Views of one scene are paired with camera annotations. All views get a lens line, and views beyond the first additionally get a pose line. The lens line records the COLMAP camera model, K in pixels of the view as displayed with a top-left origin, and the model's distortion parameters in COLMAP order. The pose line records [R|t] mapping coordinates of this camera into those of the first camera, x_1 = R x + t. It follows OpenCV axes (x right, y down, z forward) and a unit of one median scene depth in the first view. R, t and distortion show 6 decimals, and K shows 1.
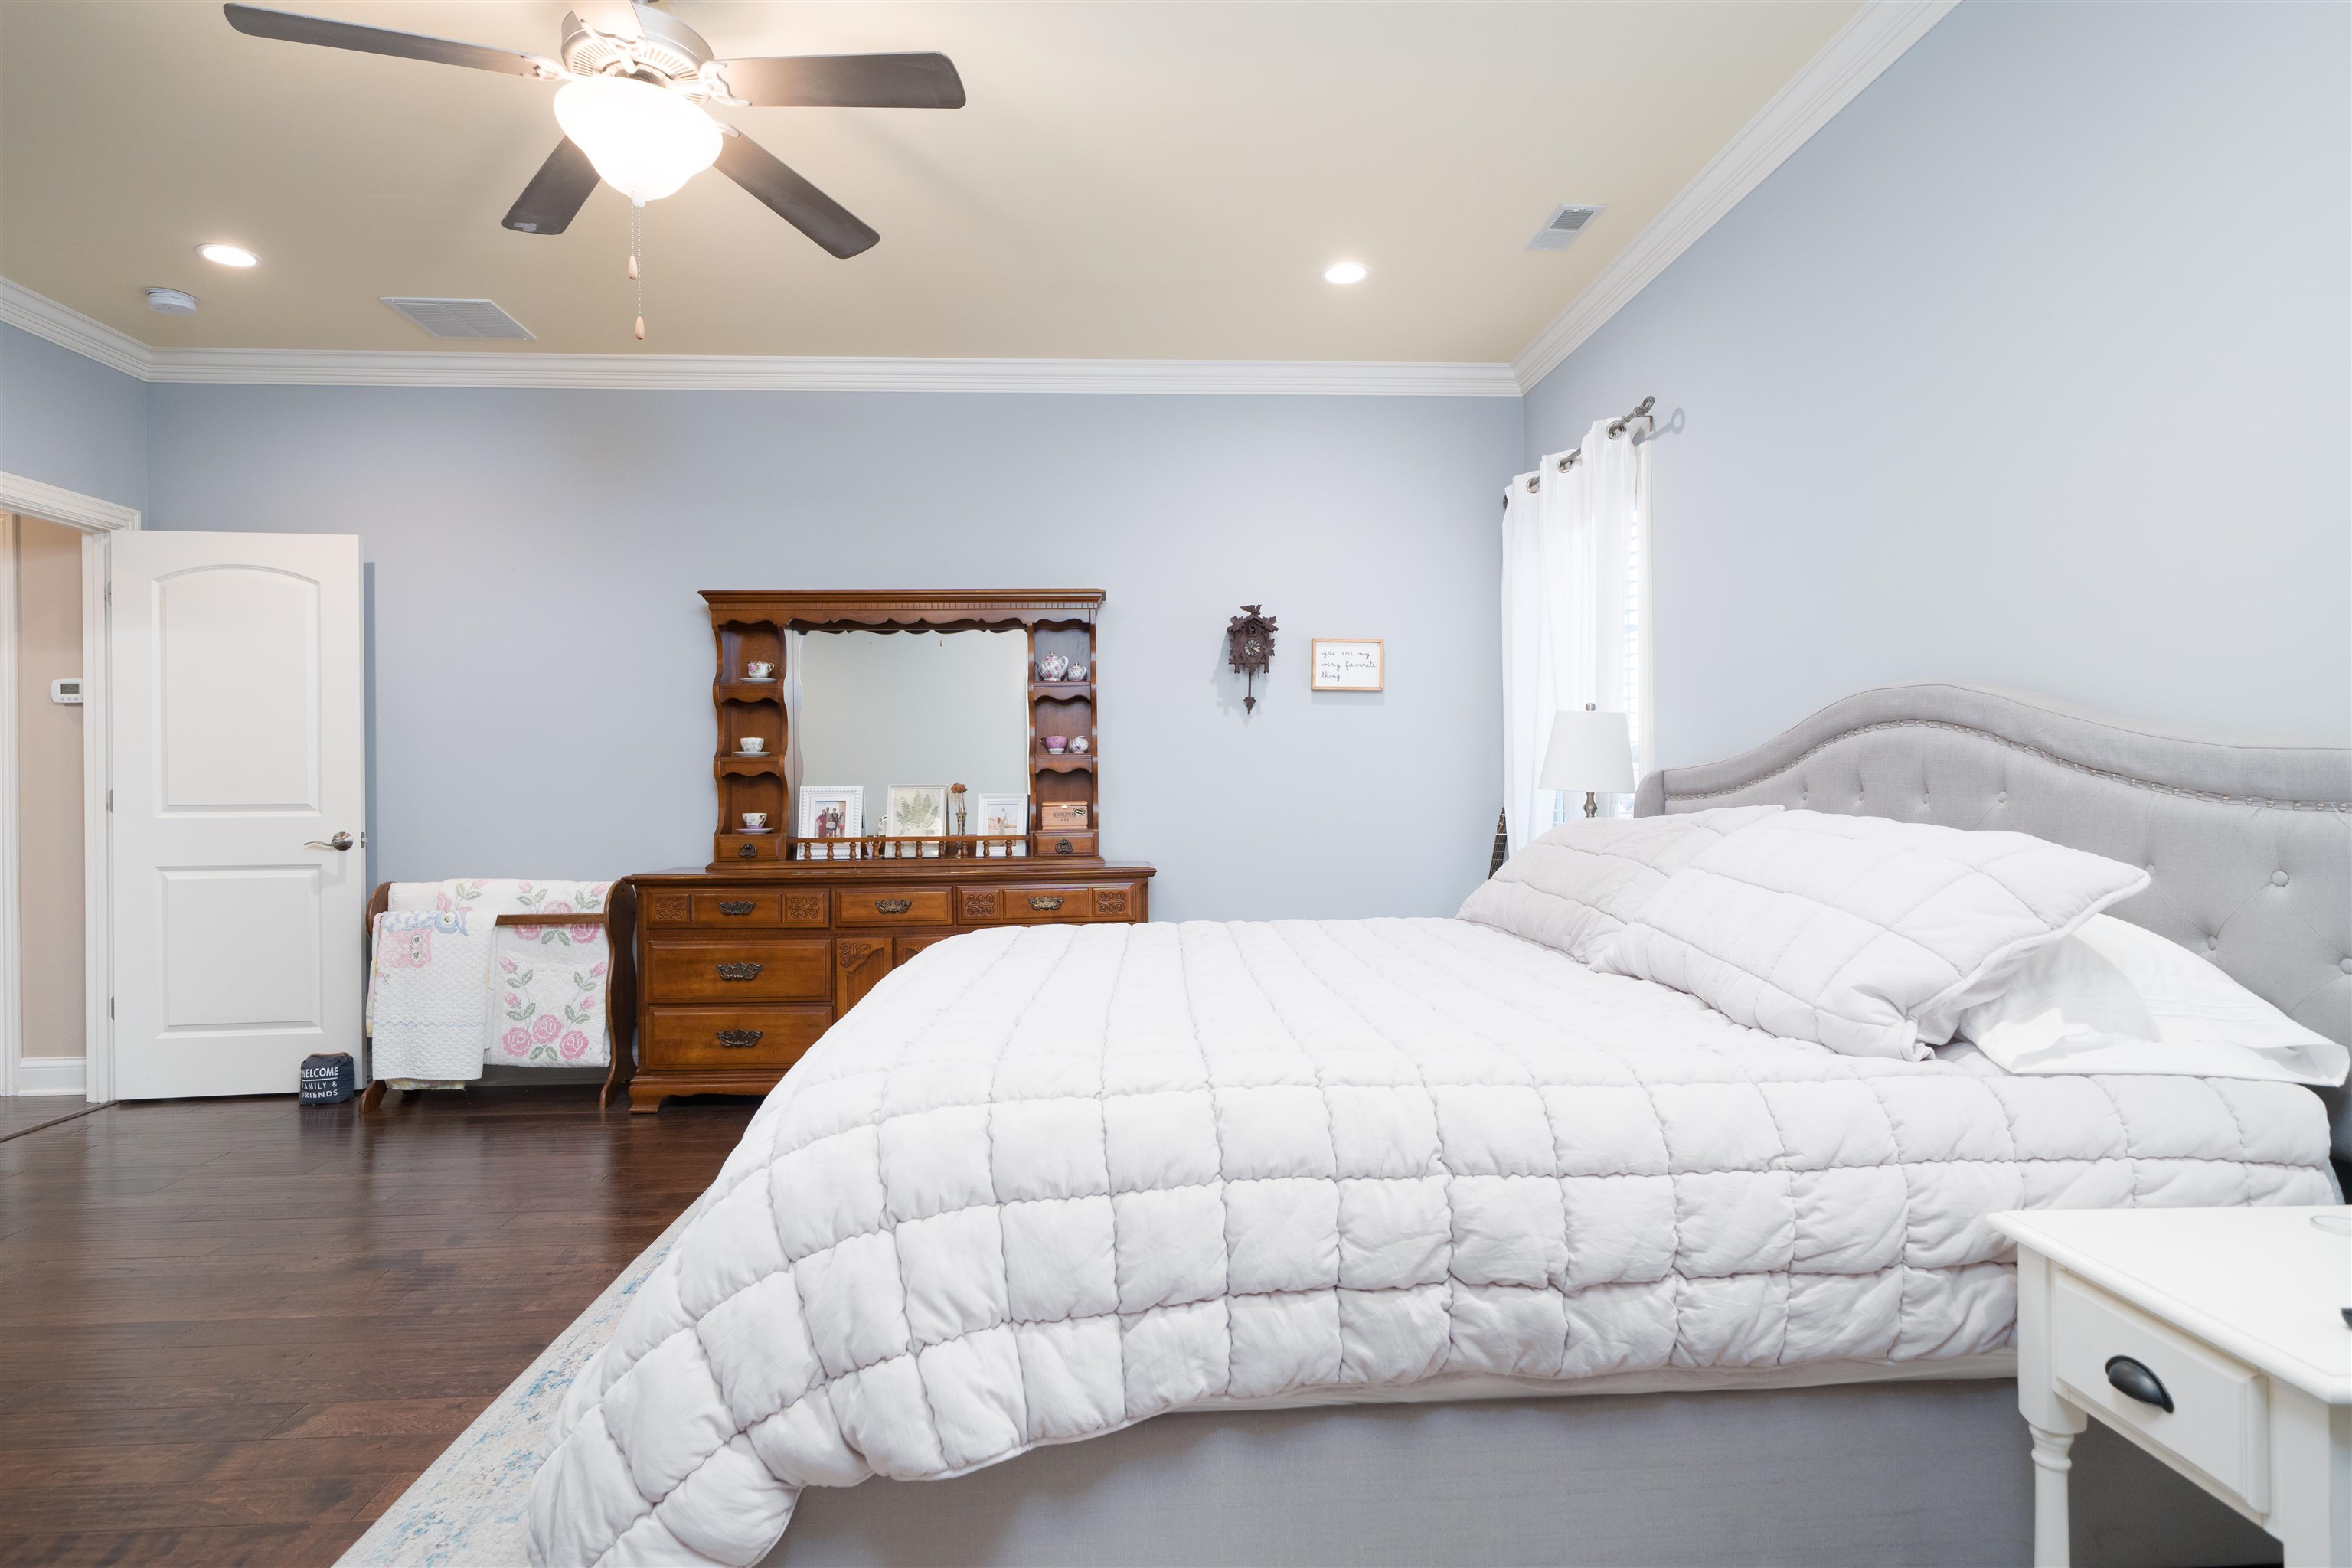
lens RADIAL K [[1224.6, 0, 1176.0], [0, 1224.6, 784.0], [0, 0, 1]] dist [-0.001080, -0.000073]
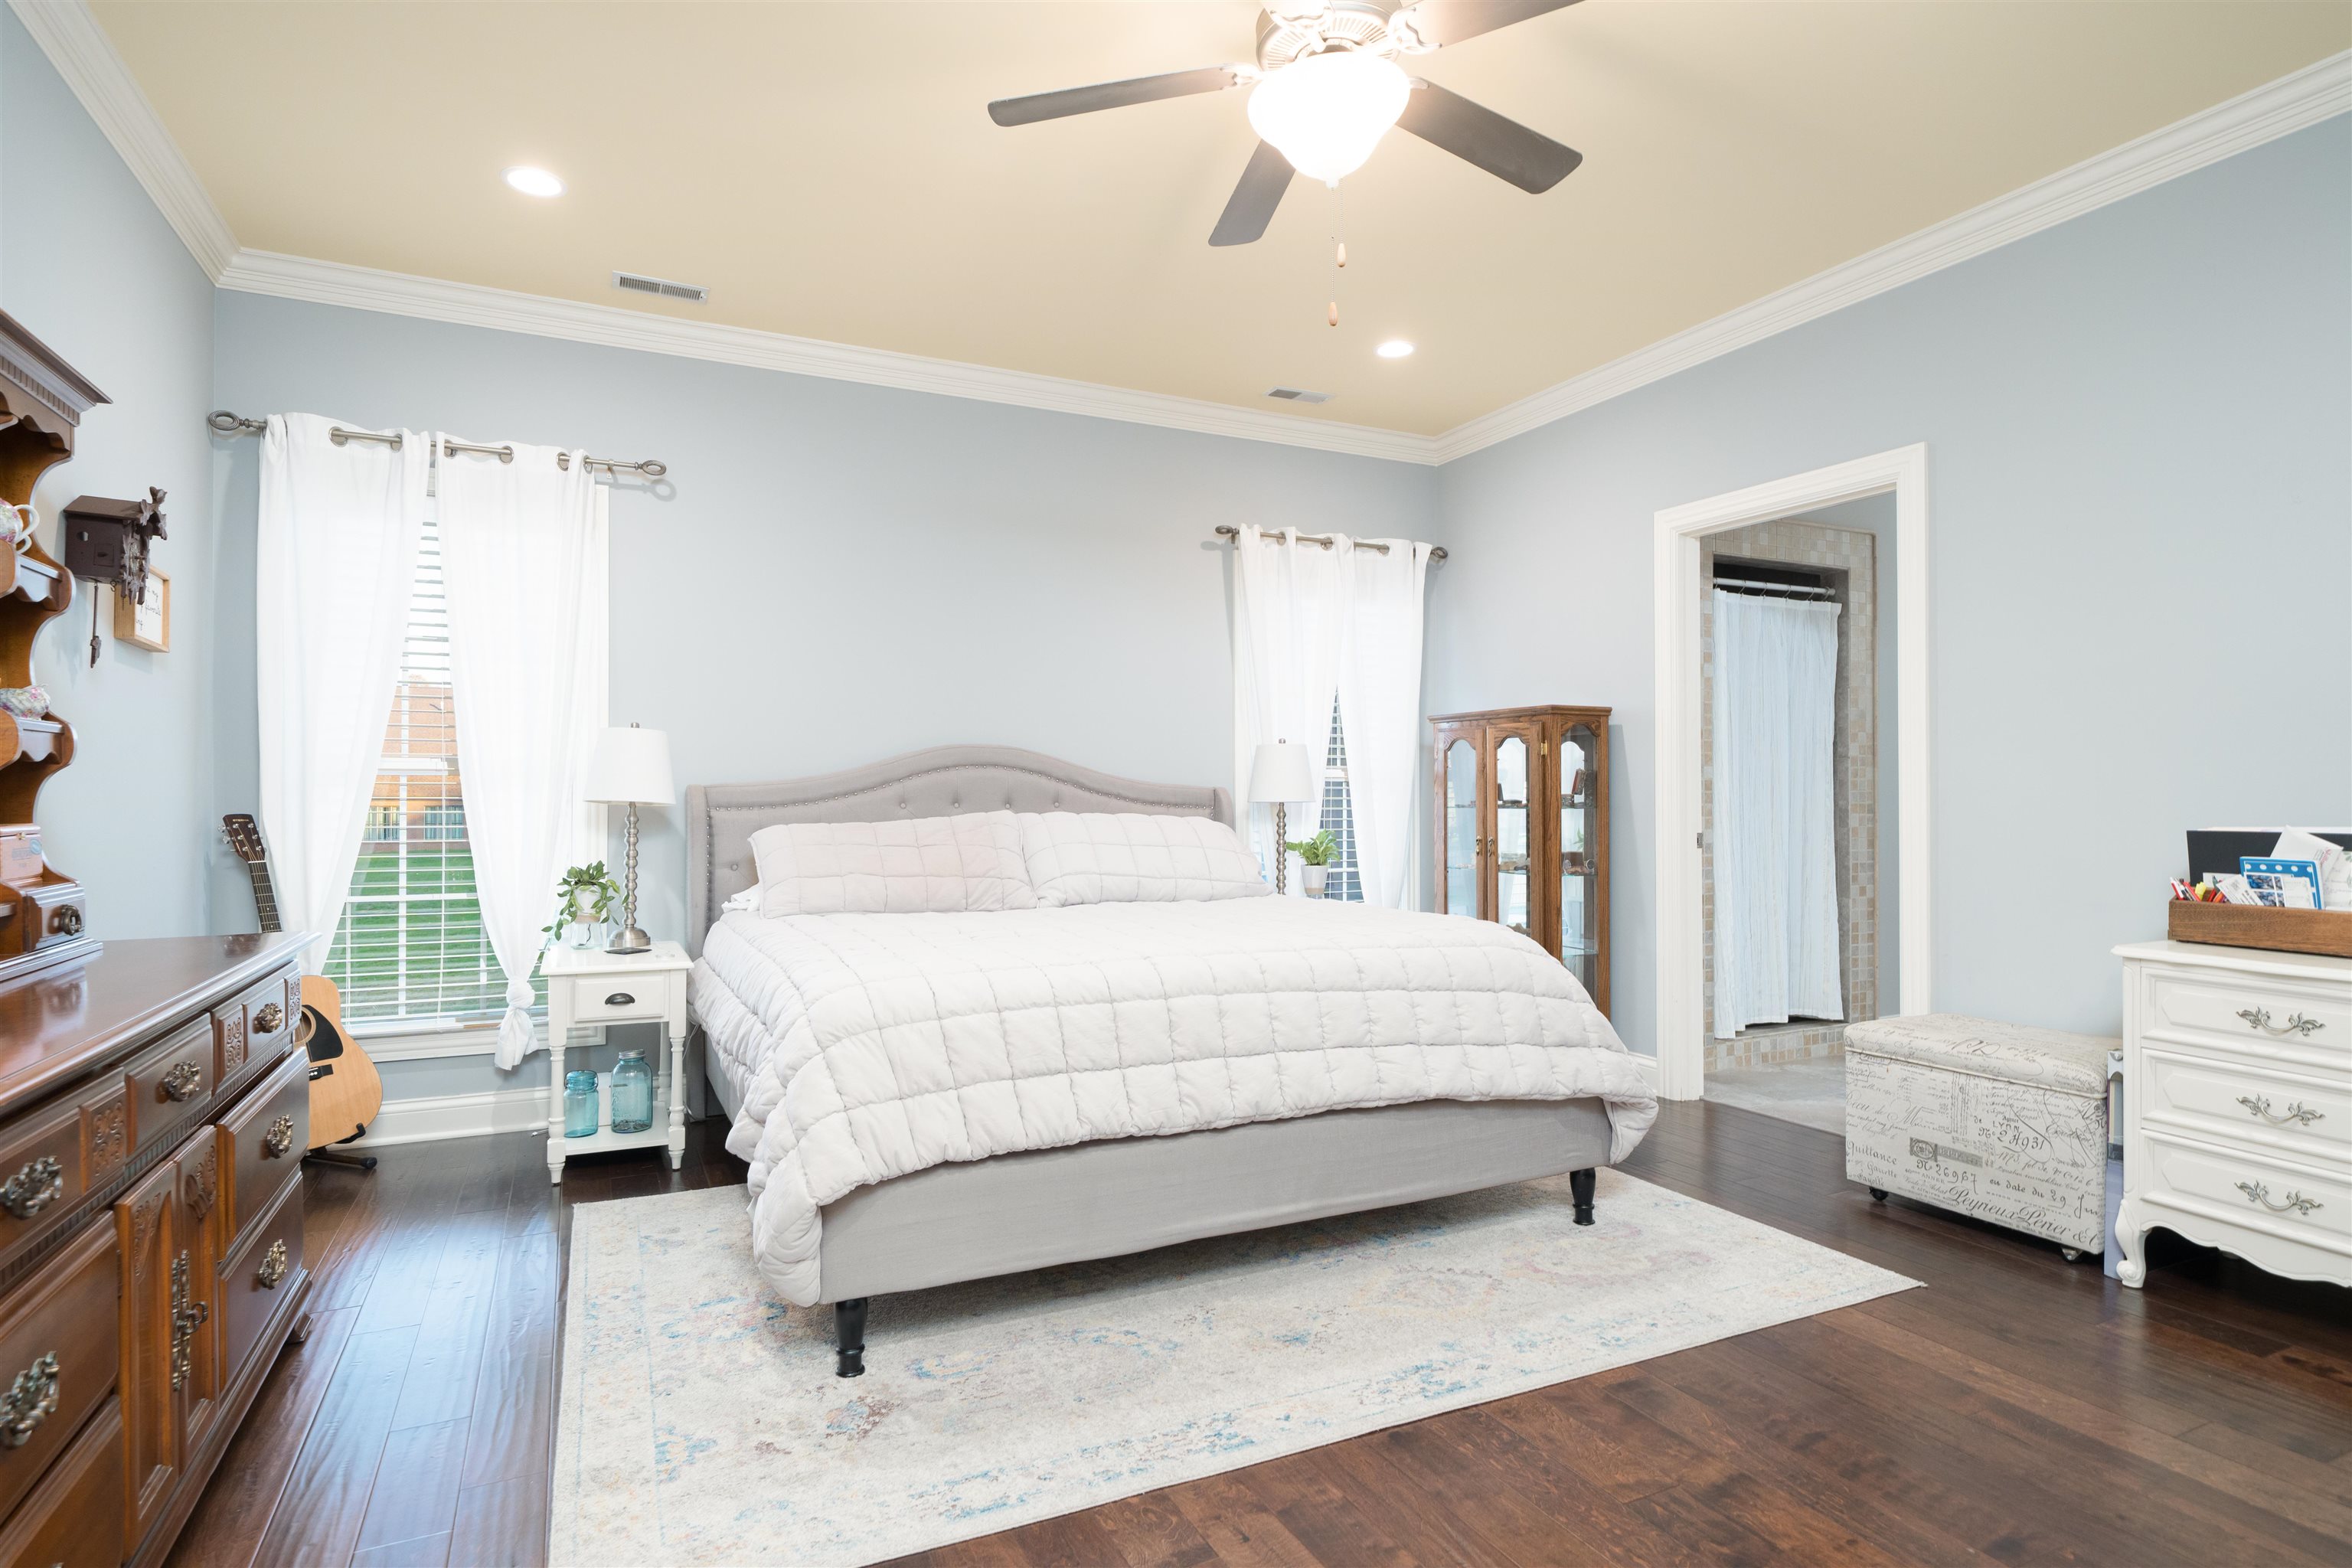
lens RADIAL K [[1224.6, 0, 1176.0], [0, 1224.6, 784.0], [0, 0, 1]] dist [-0.001080, -0.000073]
pose [[-0.381973, 0.020529, 0.923946, -1.310219], [0.003665, 0.999779, -0.020699, 0.017748], [-0.924166, -0.004520, -0.381963, 1.522931]]
